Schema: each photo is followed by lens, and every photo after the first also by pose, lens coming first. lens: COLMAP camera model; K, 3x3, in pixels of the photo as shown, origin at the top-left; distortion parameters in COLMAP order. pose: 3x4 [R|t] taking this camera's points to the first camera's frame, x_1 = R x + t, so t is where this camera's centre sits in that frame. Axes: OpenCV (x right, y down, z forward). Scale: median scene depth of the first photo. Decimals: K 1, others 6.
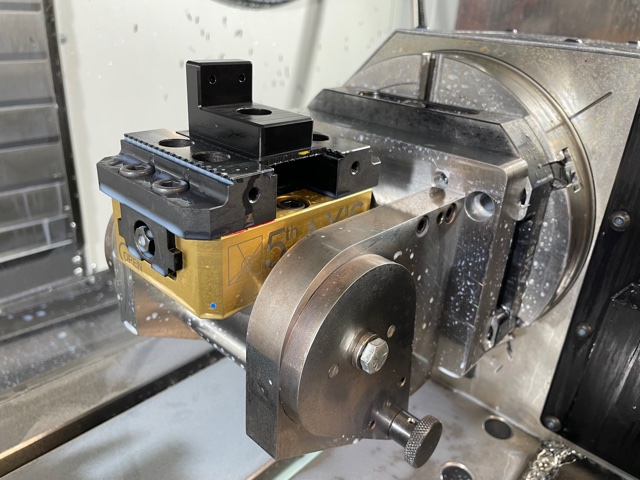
lens RADIAL K [[506.1, 0, 325.5], [0, 506.1, 238.7], [0, 0, 1]] dist [-0.002925, -0.036657]
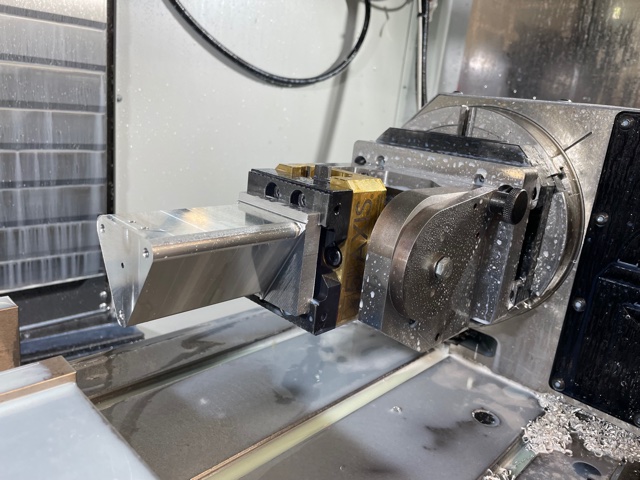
lens RADIAL K [[506.1, 0, 315.8], [0, 506.1, 239.1], [0, 0, 1]] dist [-0.002925, -0.036657]
pose [[0.998666, 0.051061, -0.007626, -0.206599], [-0.051607, 0.983154, -0.175341, 0.304557], [-0.001456, 0.175501, 0.984478, -0.387007]]
